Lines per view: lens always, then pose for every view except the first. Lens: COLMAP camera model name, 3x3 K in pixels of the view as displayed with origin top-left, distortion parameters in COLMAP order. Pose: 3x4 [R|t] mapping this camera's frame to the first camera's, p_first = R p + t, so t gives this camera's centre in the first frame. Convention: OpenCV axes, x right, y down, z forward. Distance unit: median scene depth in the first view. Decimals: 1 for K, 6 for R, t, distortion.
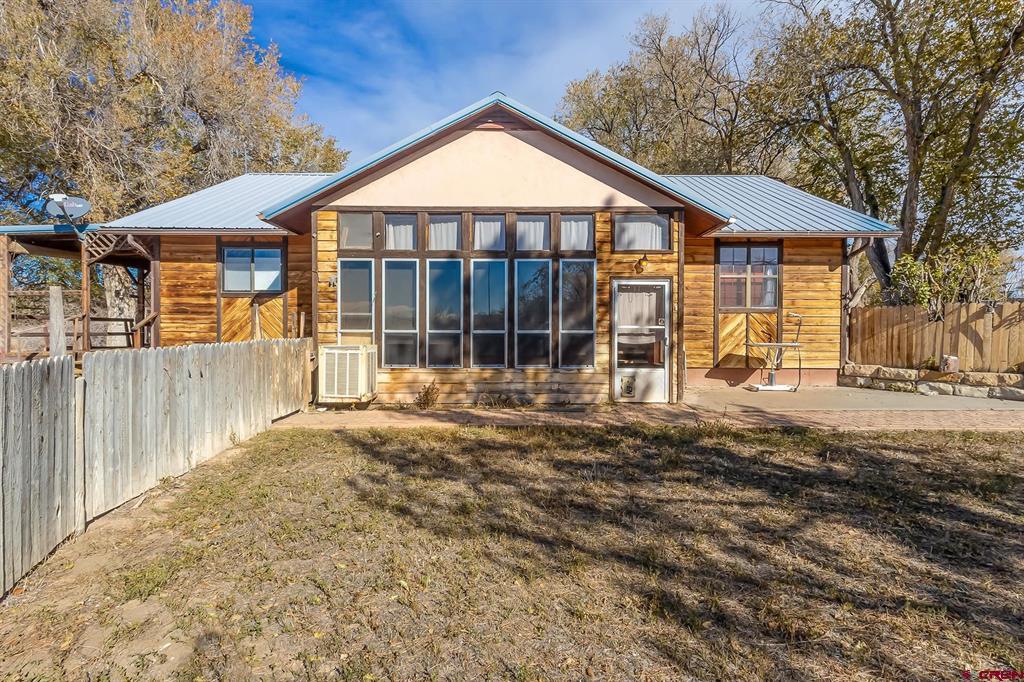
lens RADIAL K [[484.8, 0, 513.6], [0, 484.8, 314.7], [0, 0, 1]] dist [0.002085, -0.000097]
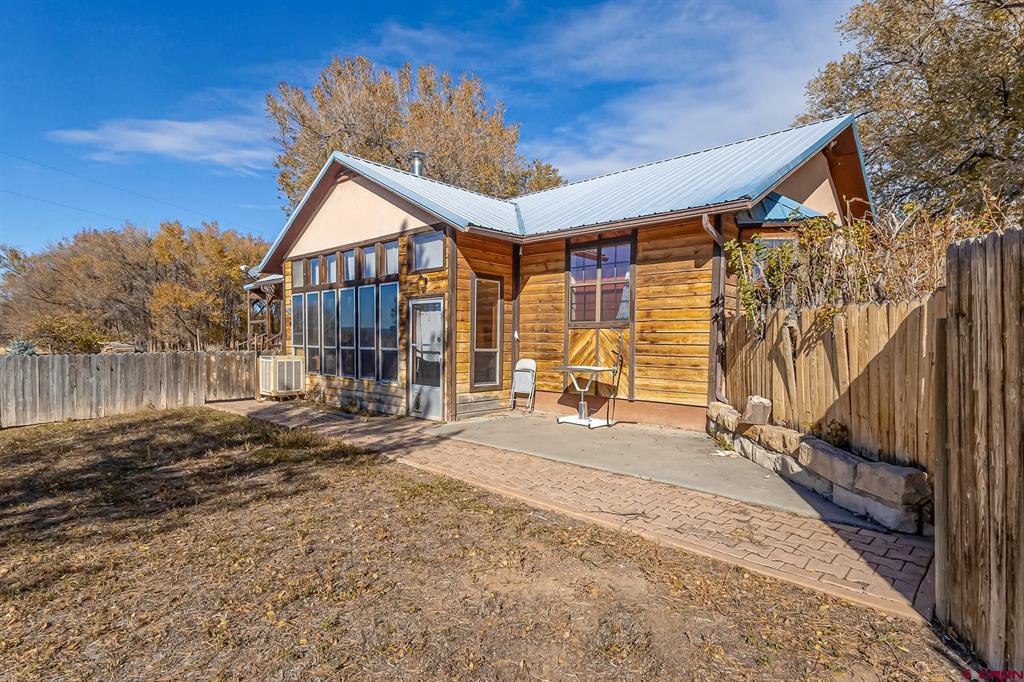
lens RADIAL K [[508.7, 0, 512.7], [0, 508.7, 338.1], [0, 0, 1]] dist [0.017890, -0.000490]
pose [[0.752250, 0.000139, -0.658878, 1.100795], [0.015776, 0.999709, 0.018222, -0.006013], [0.658689, -0.024102, 0.752029, 0.313784]]
